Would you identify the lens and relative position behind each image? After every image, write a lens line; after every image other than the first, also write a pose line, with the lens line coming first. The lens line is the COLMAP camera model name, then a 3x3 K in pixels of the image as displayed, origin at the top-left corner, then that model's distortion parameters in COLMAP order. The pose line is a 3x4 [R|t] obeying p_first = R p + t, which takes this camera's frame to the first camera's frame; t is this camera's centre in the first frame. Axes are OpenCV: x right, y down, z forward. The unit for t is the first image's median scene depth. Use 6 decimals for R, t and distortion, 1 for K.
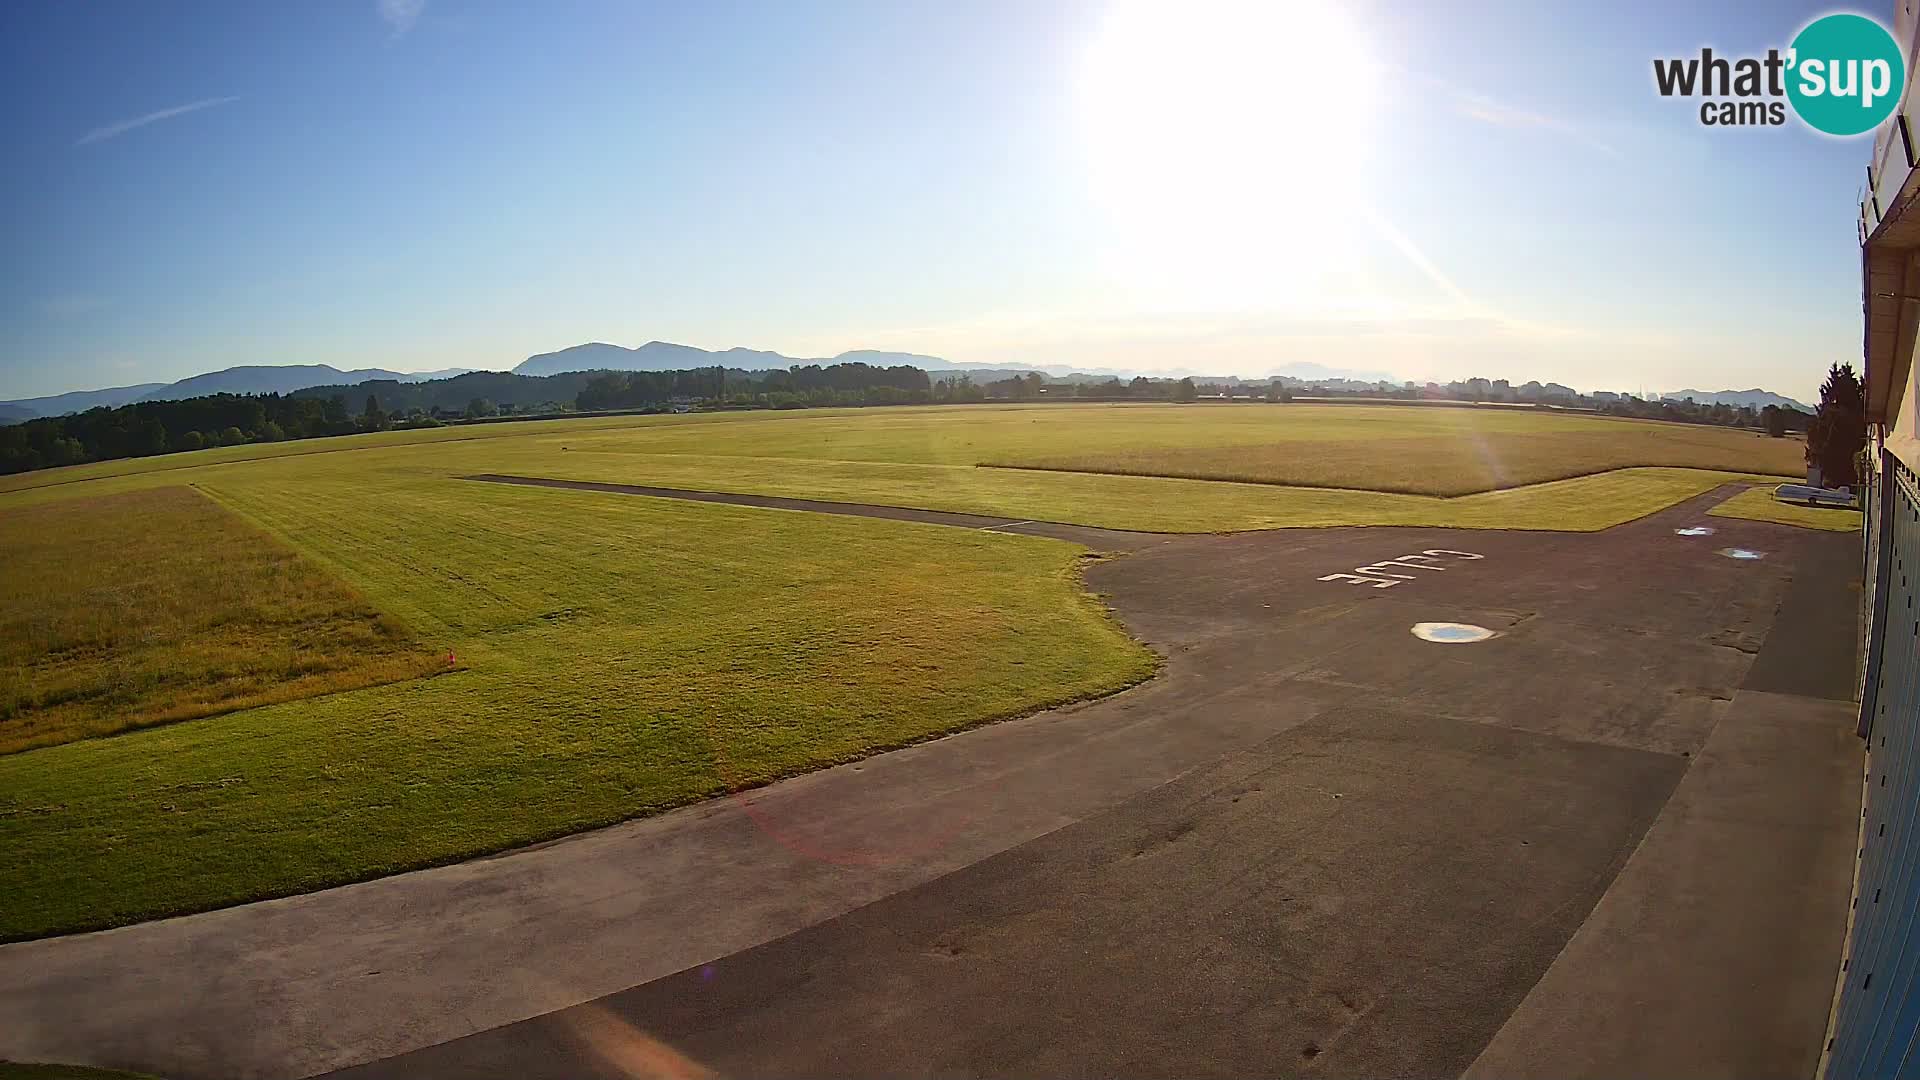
lens RADIAL K [[1526.5, 0, 960.0], [0, 1526.5, 540.0], [0, 0, 1]] dist [0.005758, -0.011966]
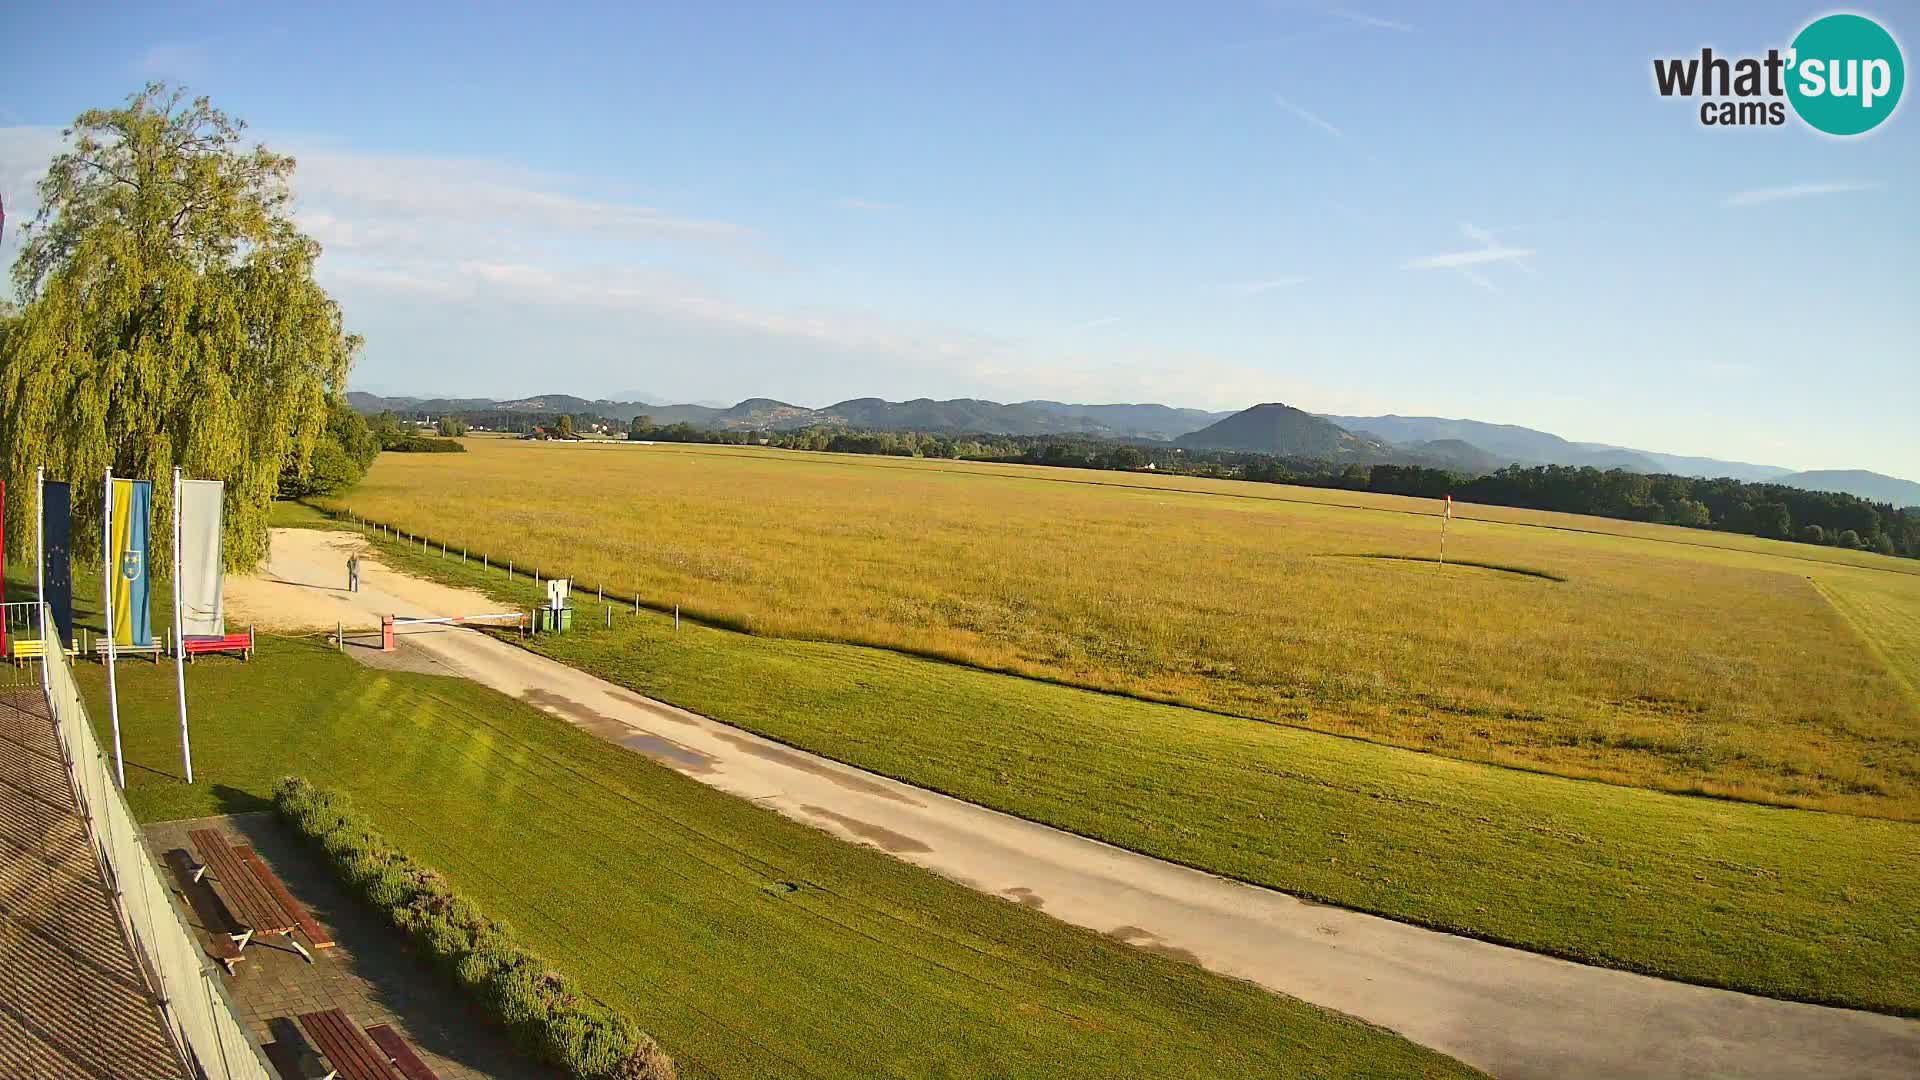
lens RADIAL K [[1526.5, 0, 960.0], [0, 1526.5, 540.0], [0, 0, 1]] dist [0.005758, -0.011966]
pose [[0.890889, 0.276170, -0.360621, -0.647069], [-0.282169, 0.958648, 0.037071, 0.060533], [0.355947, 0.068730, 0.931975, -0.138084]]
